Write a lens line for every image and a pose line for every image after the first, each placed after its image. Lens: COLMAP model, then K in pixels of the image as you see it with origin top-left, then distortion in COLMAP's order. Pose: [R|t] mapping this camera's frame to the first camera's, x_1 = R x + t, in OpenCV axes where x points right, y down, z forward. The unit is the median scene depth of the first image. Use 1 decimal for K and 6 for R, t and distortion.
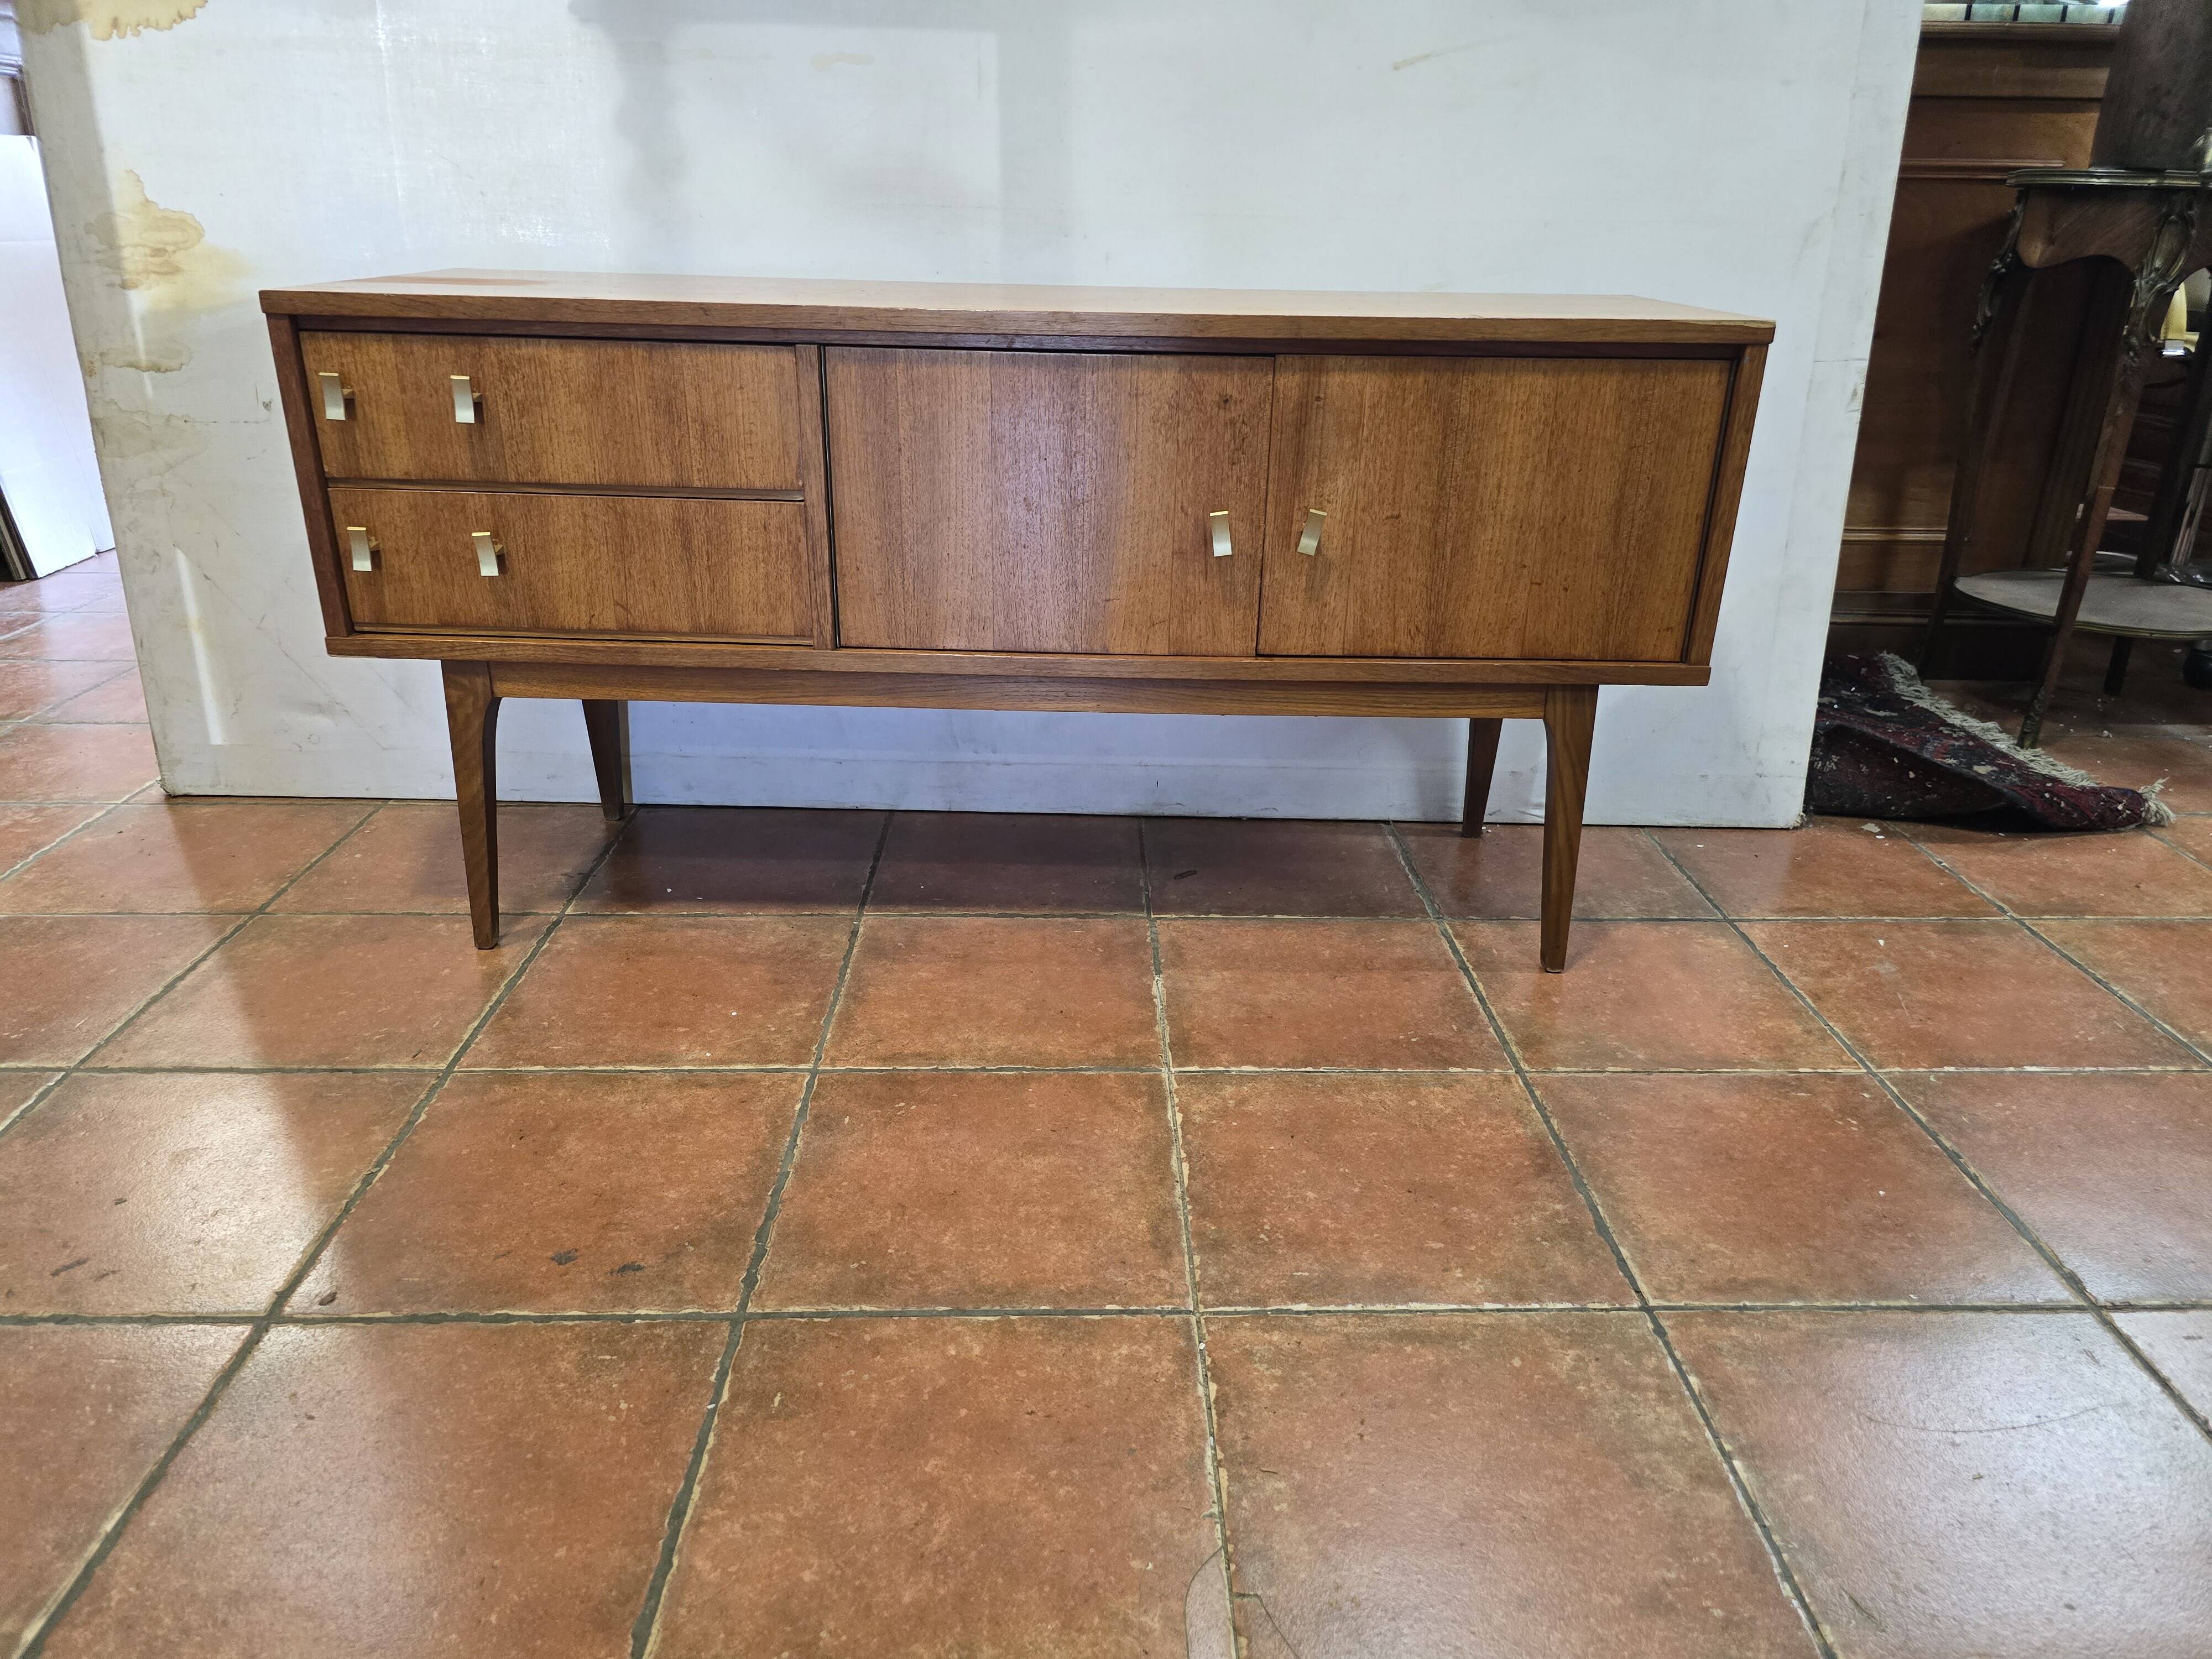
lens RADIAL K [[1487.5, 0, 1119.2], [0, 1487.5, 823.8], [0, 0, 1]] dist [0.054978, -0.053615]
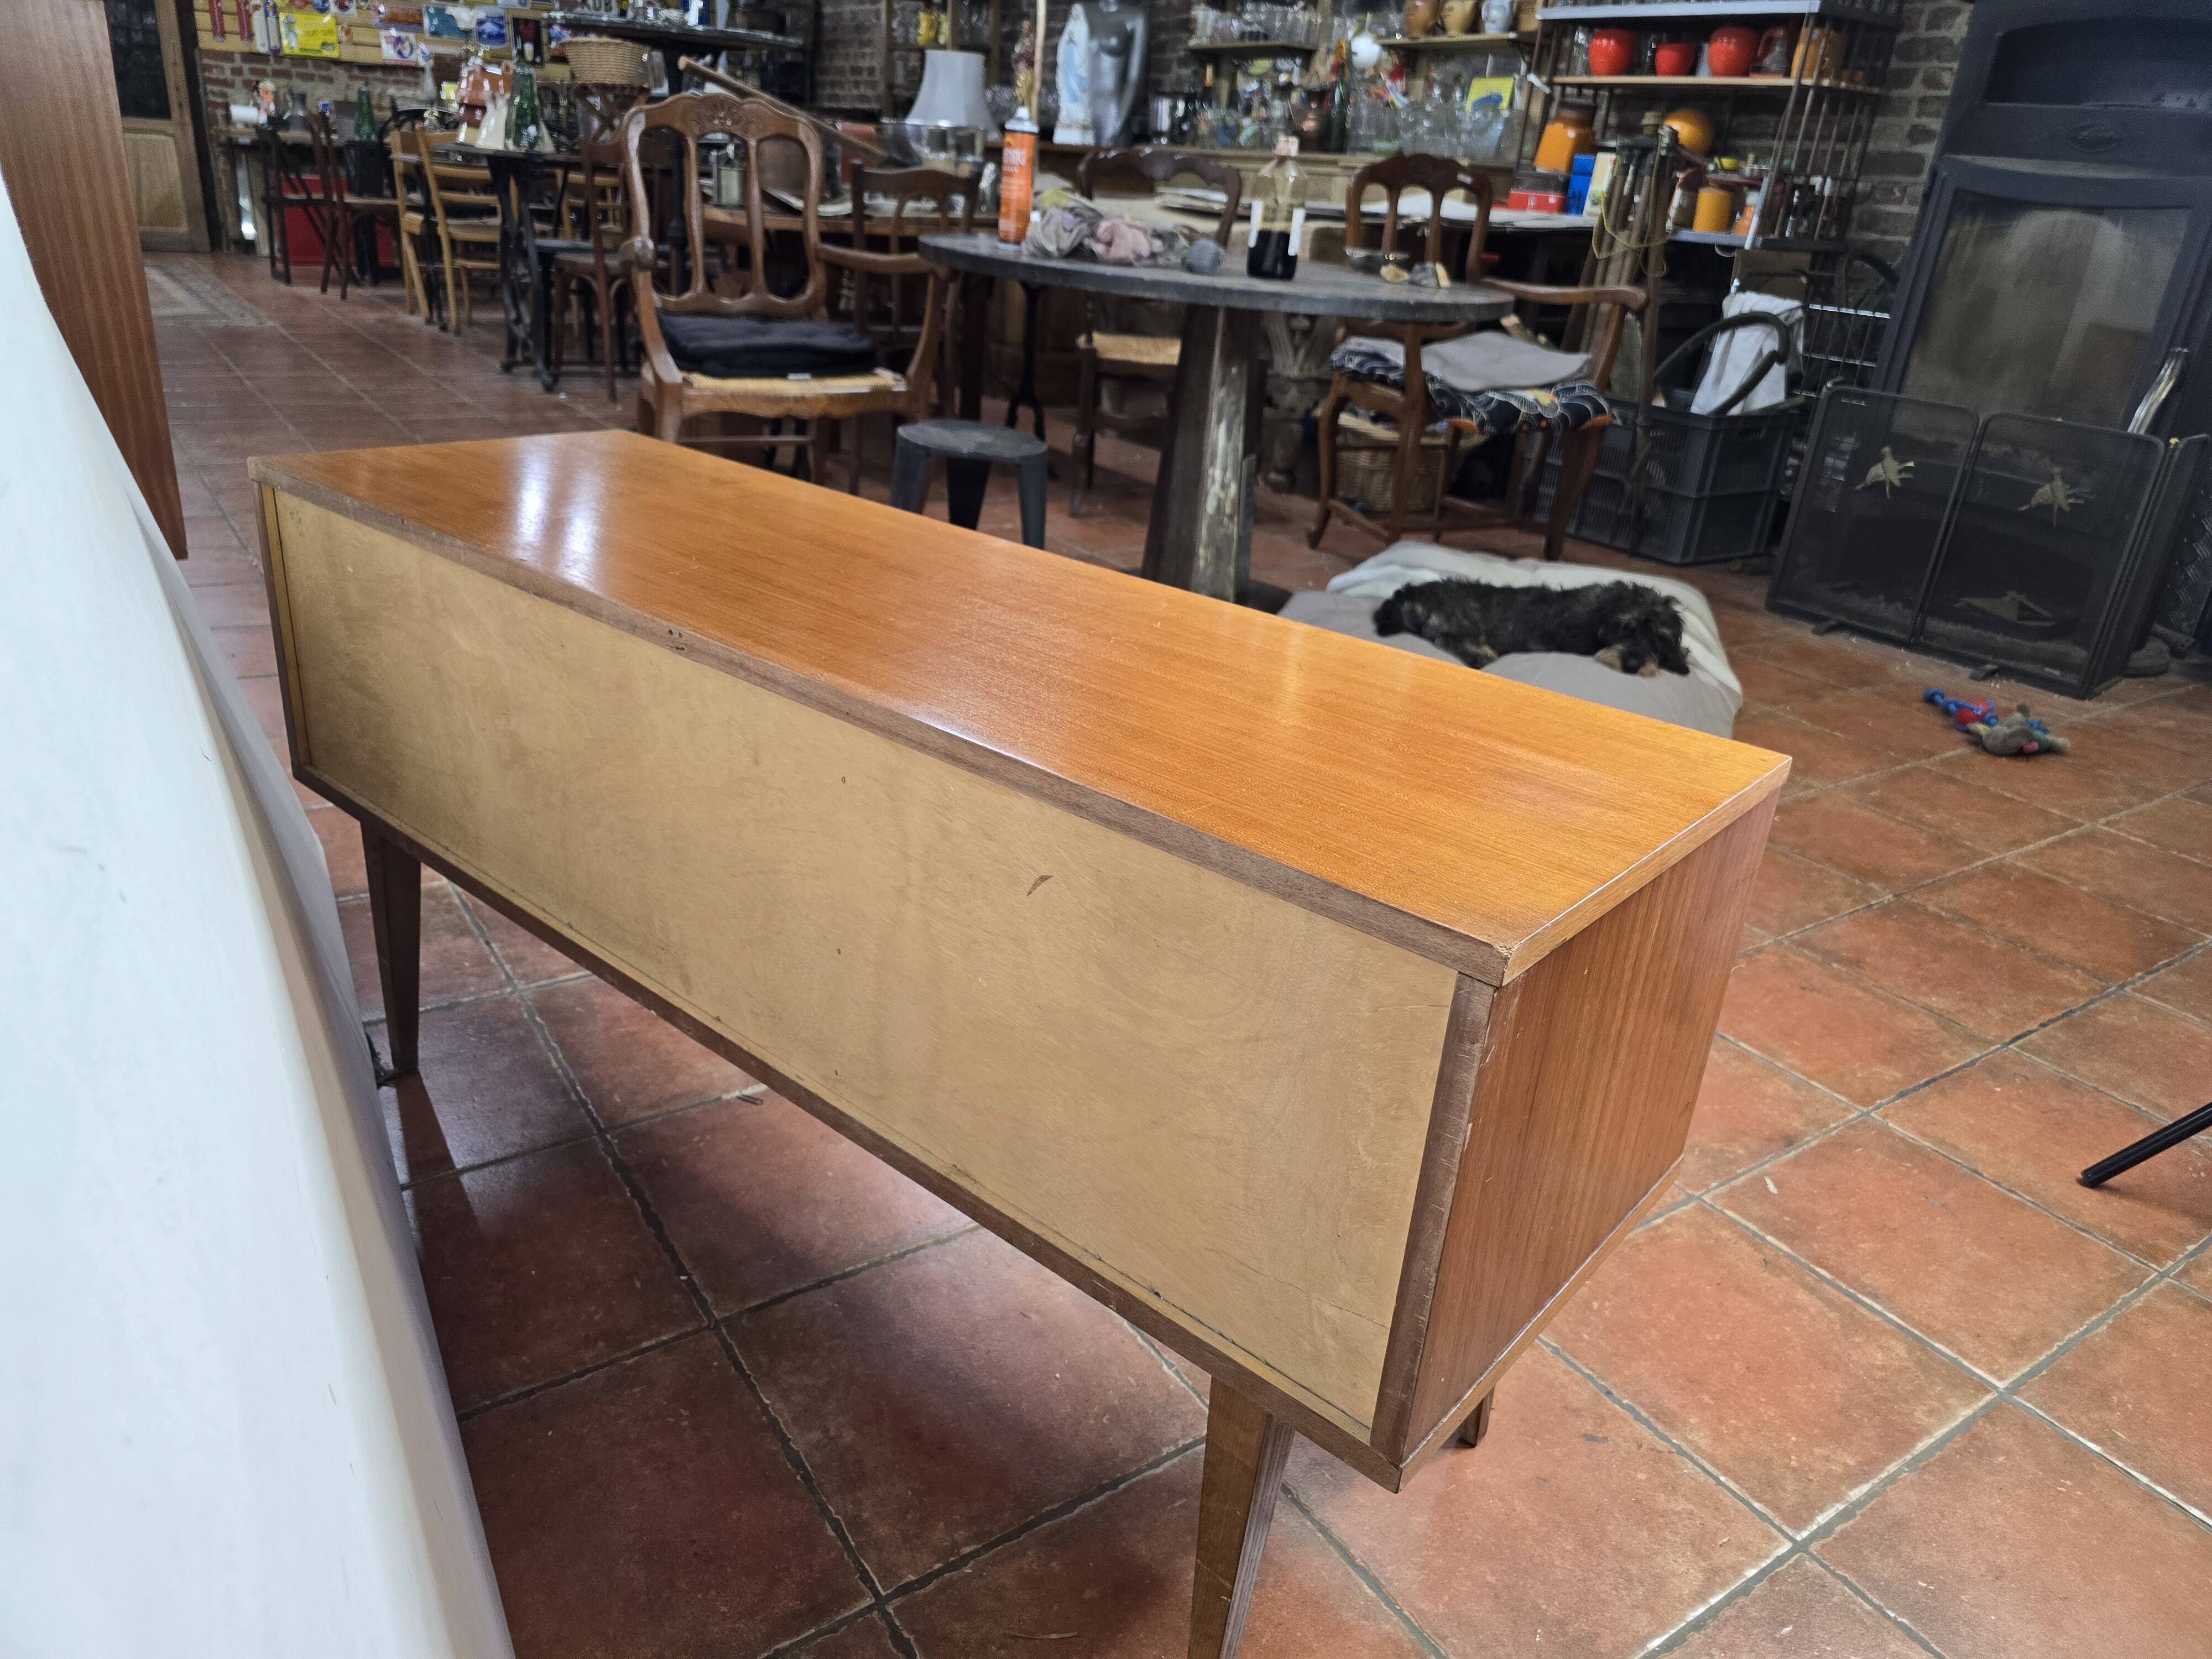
lens RADIAL K [[1499.2, 0, 1109.8], [0, 1499.2, 843.3], [0, 0, 1]] dist [0.057718, -0.059796]
pose [[-0.541985, -0.397203, 0.740596, -0.963882], [0.229376, 0.777877, 0.585060, -0.690201], [-0.808480, 0.486968, -0.330488, 1.198416]]
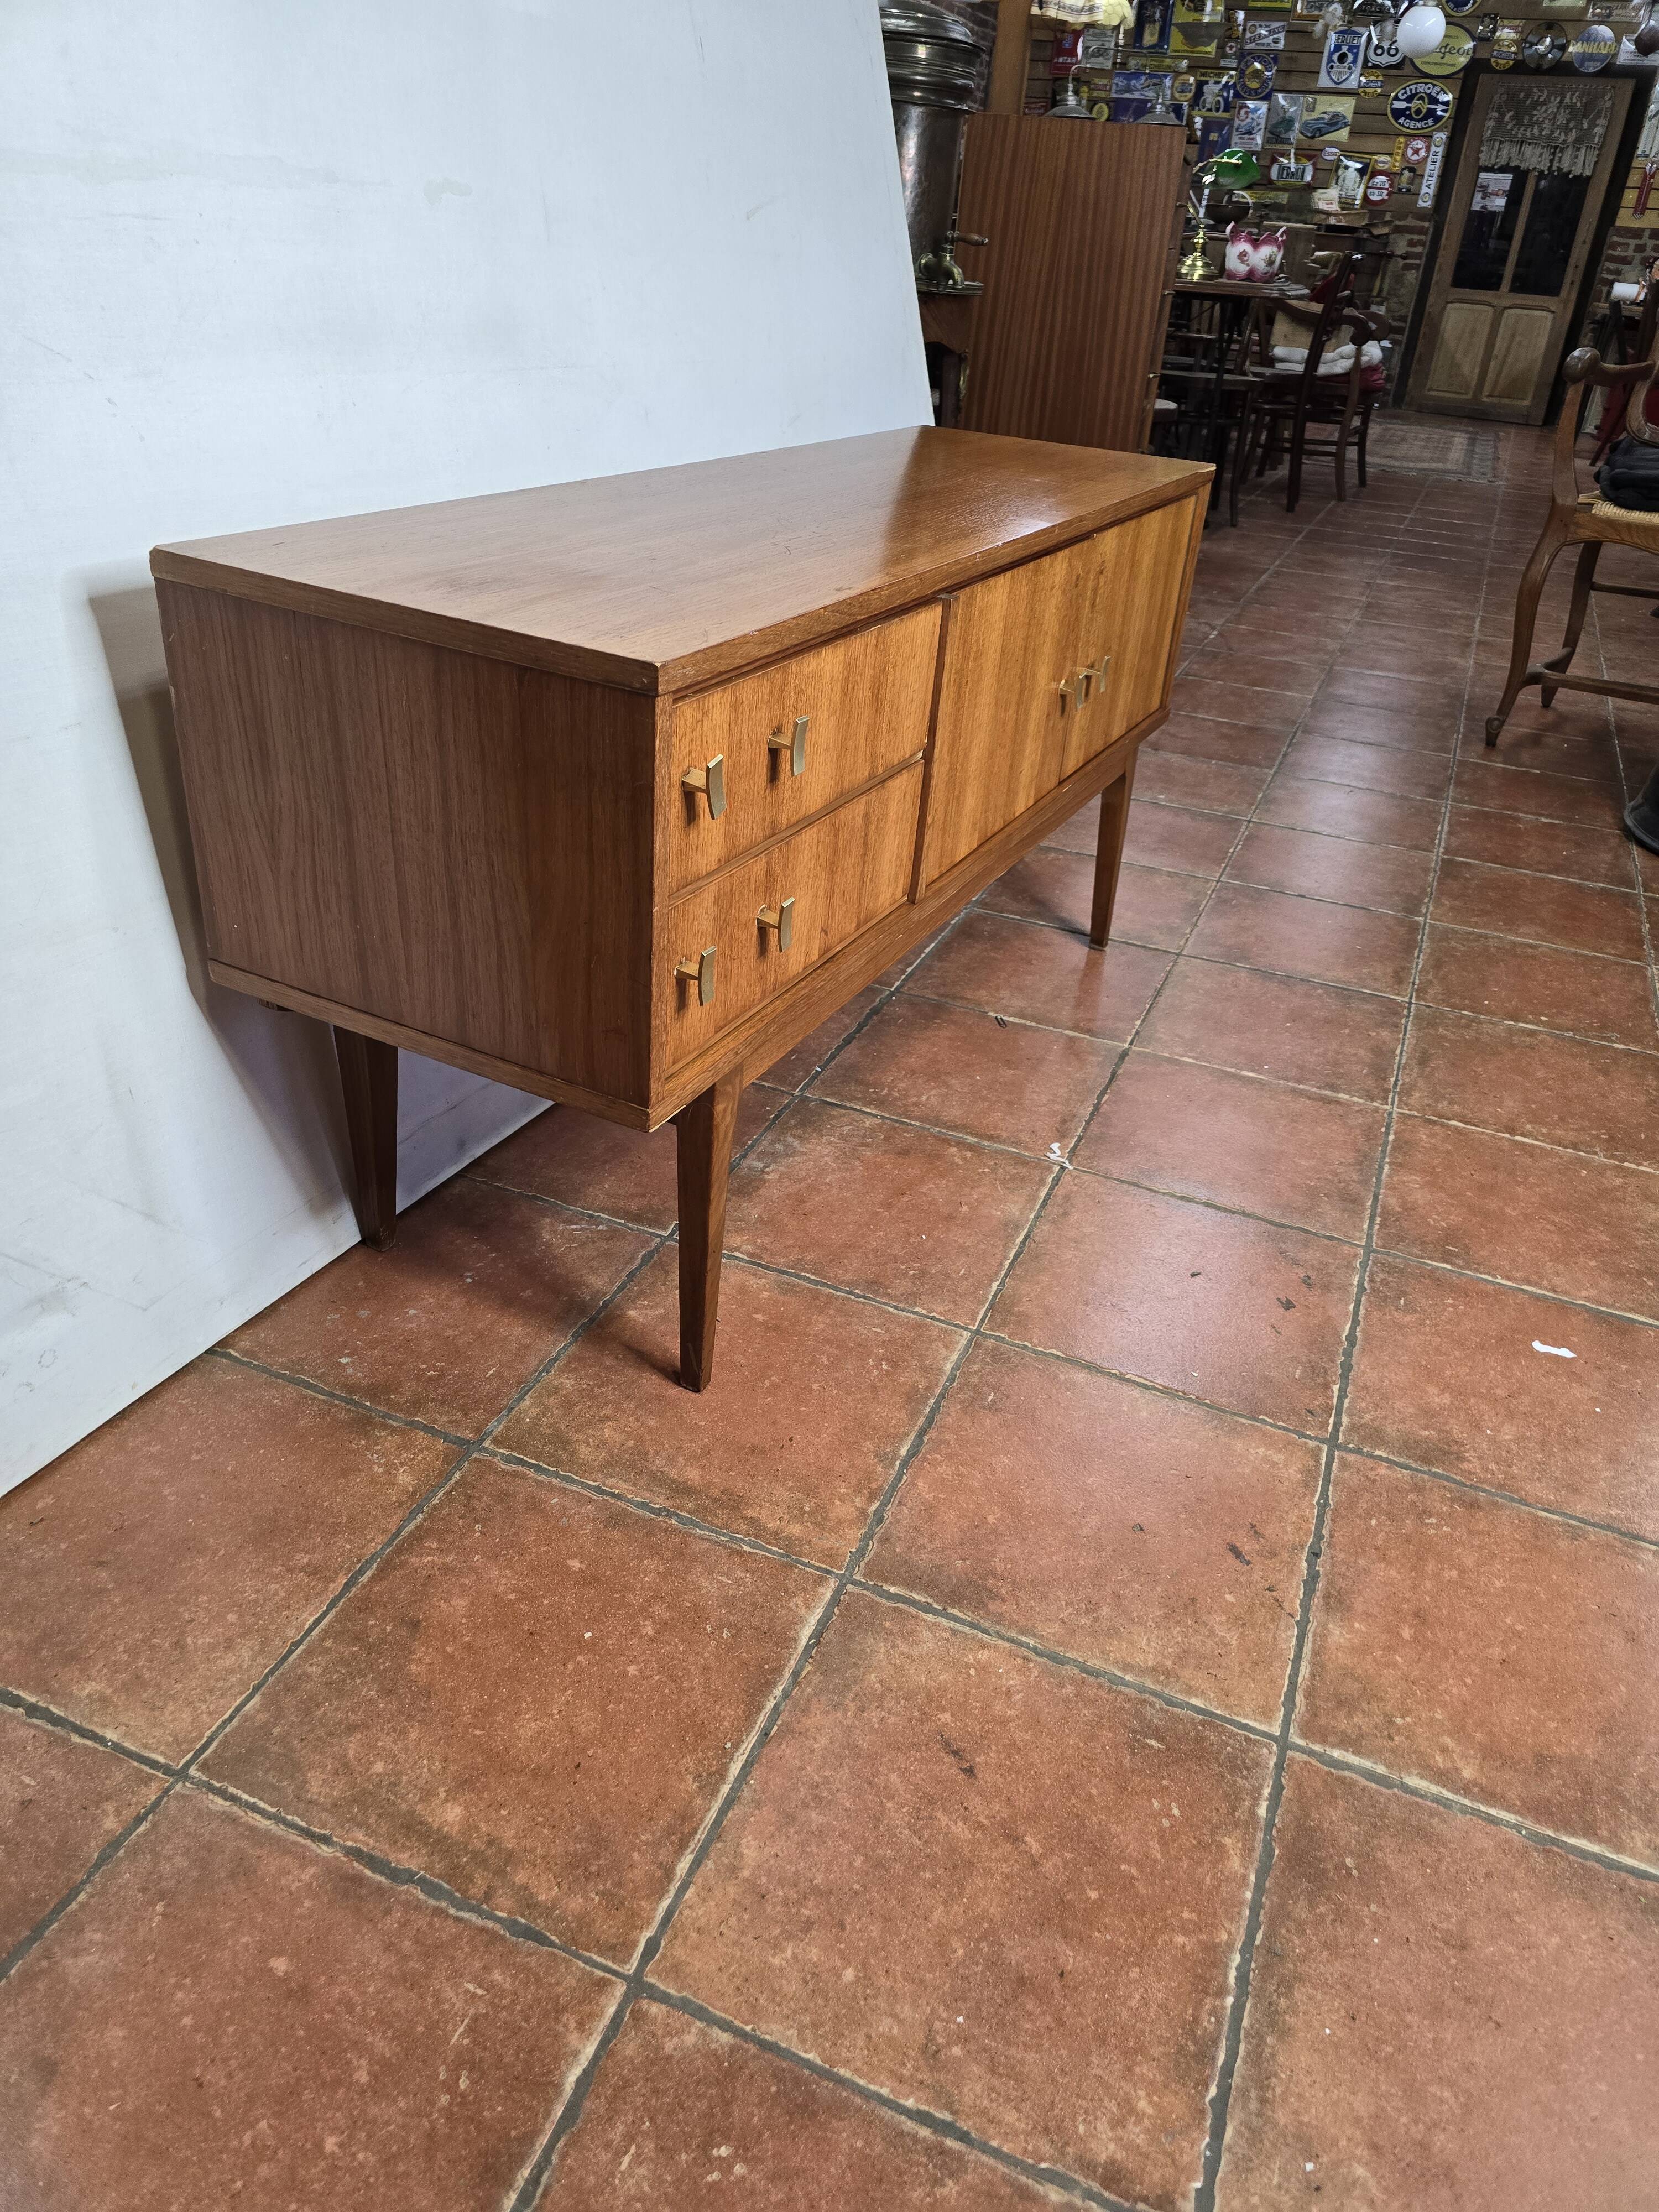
lens RADIAL K [[1498.0, 0, 829.5], [0, 1498.0, 1106.0], [0, 0, 1]] dist [0.041600, -0.041529]
pose [[0.405489, -0.454420, 0.793146, -1.244488], [0.284164, 0.887353, 0.363118, -0.381884], [-0.868809, 0.078143, 0.488942, 0.571064]]
